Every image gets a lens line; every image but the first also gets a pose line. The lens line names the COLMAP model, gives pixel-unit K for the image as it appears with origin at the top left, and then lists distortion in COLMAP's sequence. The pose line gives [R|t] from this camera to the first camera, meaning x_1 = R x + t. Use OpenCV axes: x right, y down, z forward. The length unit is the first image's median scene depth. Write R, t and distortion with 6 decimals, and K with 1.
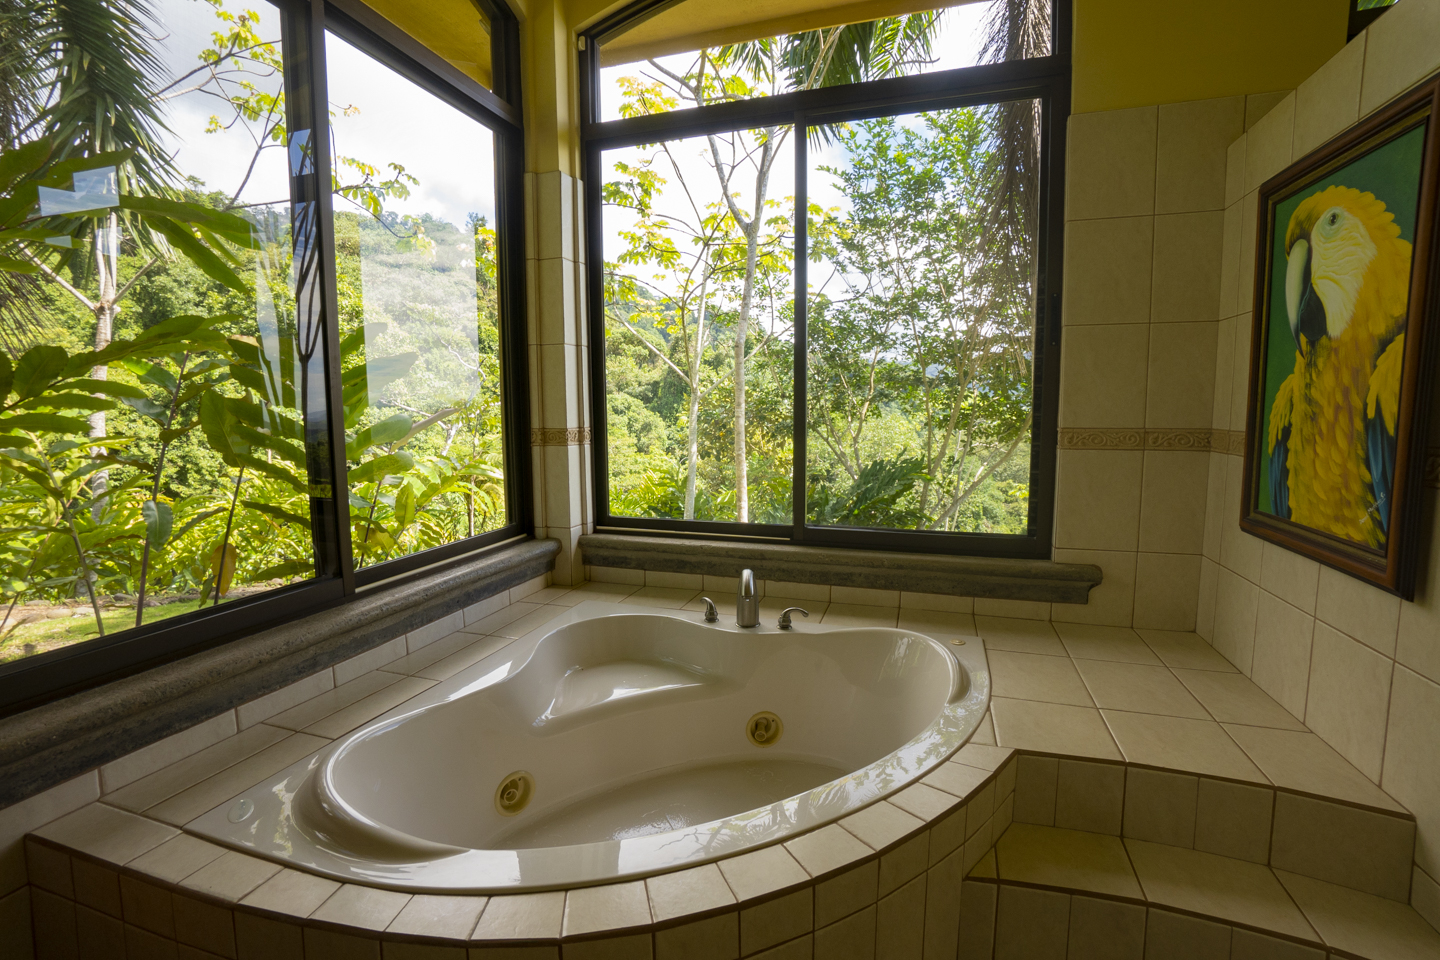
lens RADIAL K [[638.3, 0, 722.2], [0, 638.3, 469.9], [0, 0, 1]] dist [-0.069659, 0.024364]
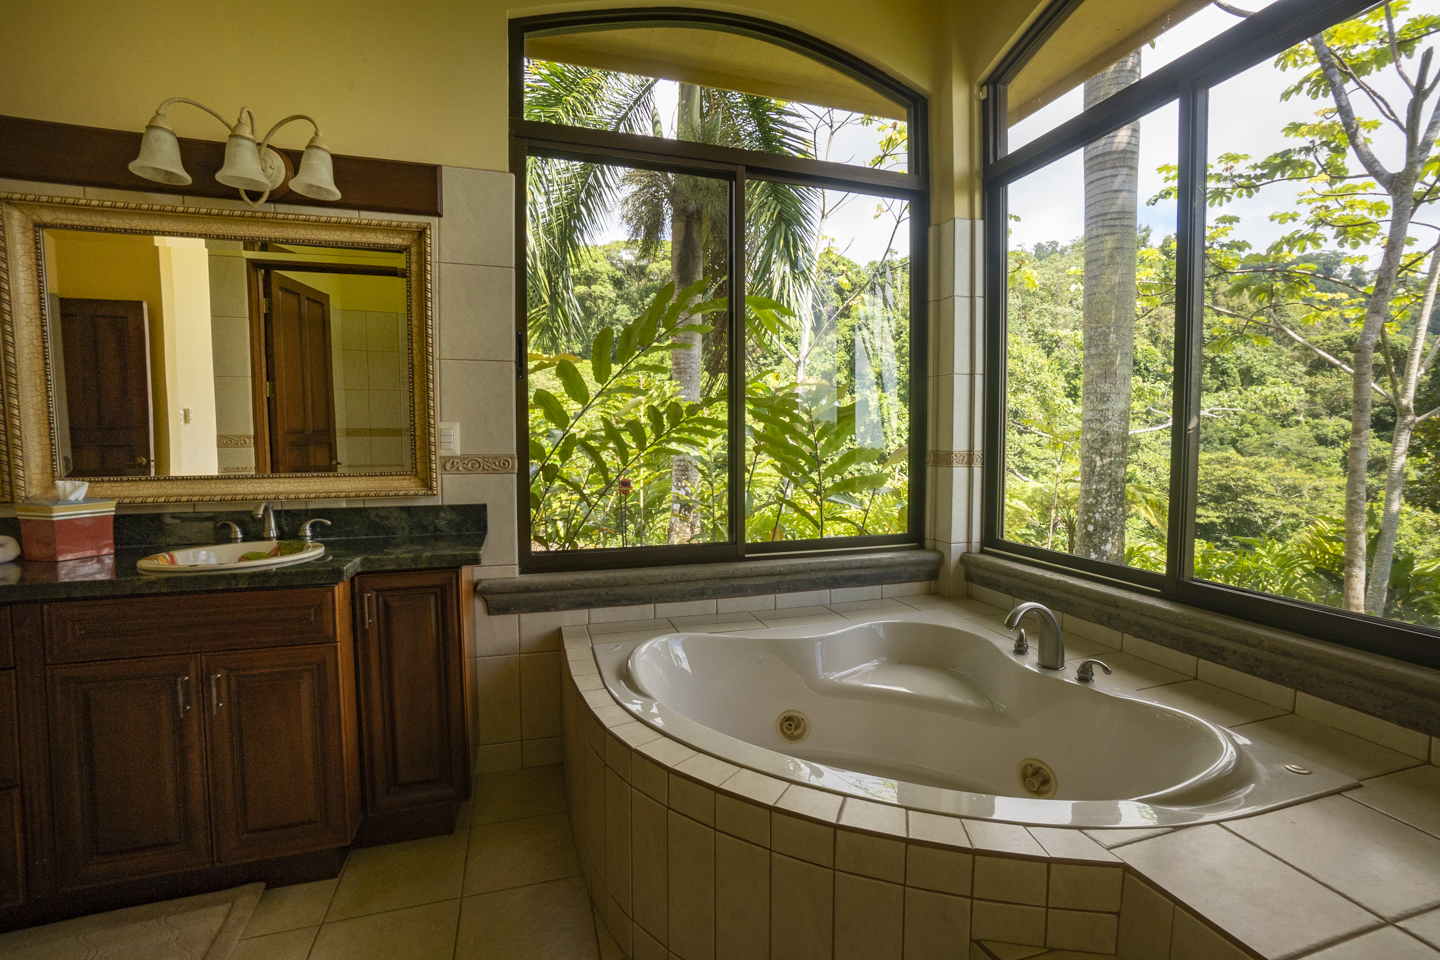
lens RADIAL K [[638.3, 0, 722.2], [0, 638.3, 469.9], [0, 0, 1]] dist [-0.069659, 0.024364]
pose [[0.573300, 0.048377, -0.817916, 0.415478], [-0.082860, 0.996561, 0.000863, -0.001725], [0.815145, 0.067278, 0.575337, 0.058551]]
